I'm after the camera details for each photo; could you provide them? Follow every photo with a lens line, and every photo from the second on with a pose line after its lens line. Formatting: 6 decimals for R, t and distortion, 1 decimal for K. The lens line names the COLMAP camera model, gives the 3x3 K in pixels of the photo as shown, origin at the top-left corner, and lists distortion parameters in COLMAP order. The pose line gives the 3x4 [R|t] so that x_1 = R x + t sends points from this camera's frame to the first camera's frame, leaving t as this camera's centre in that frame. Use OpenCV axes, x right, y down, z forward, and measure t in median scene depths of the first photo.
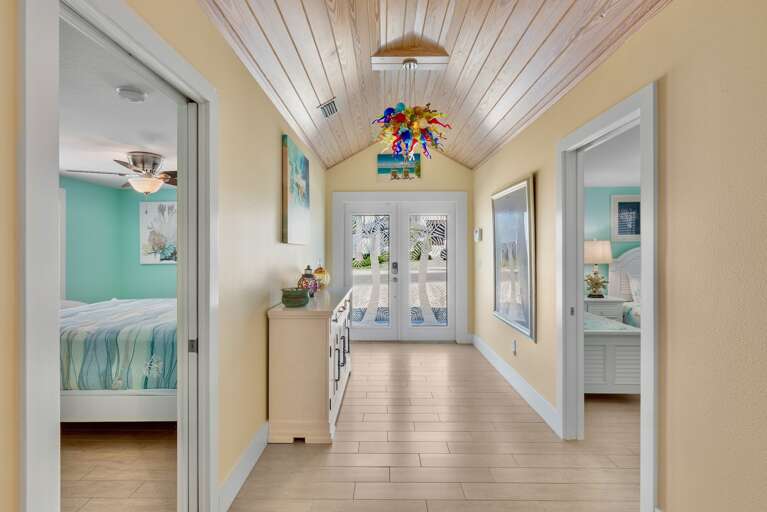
lens RADIAL K [[376.6, 0, 383.1], [0, 376.6, 253.9], [0, 0, 1]] dist [-0.003983, -0.000753]
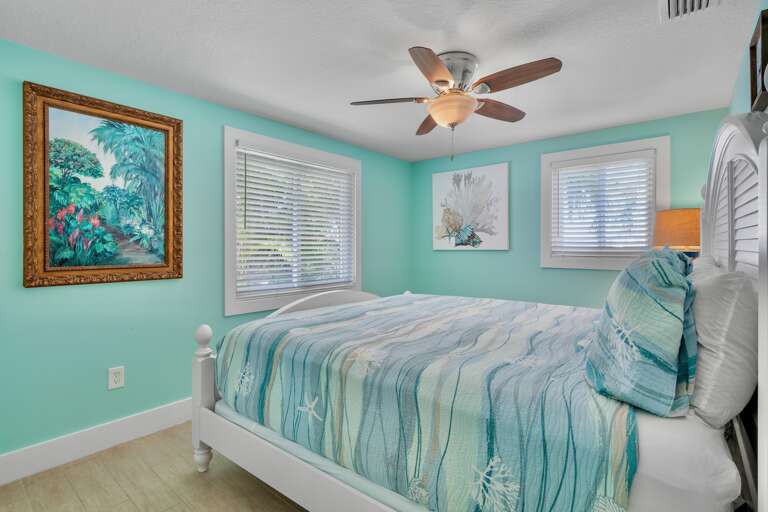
lens RADIAL K [[377.1, 0, 385.2], [0, 377.1, 250.8], [0, 0, 1]] dist [-0.003983, -0.000753]
pose [[0.781313, 0.003439, -0.624130, -0.344852], [-0.000137, 0.999986, 0.005338, 0.037952], [0.624139, -0.004085, 0.781302, 0.471256]]
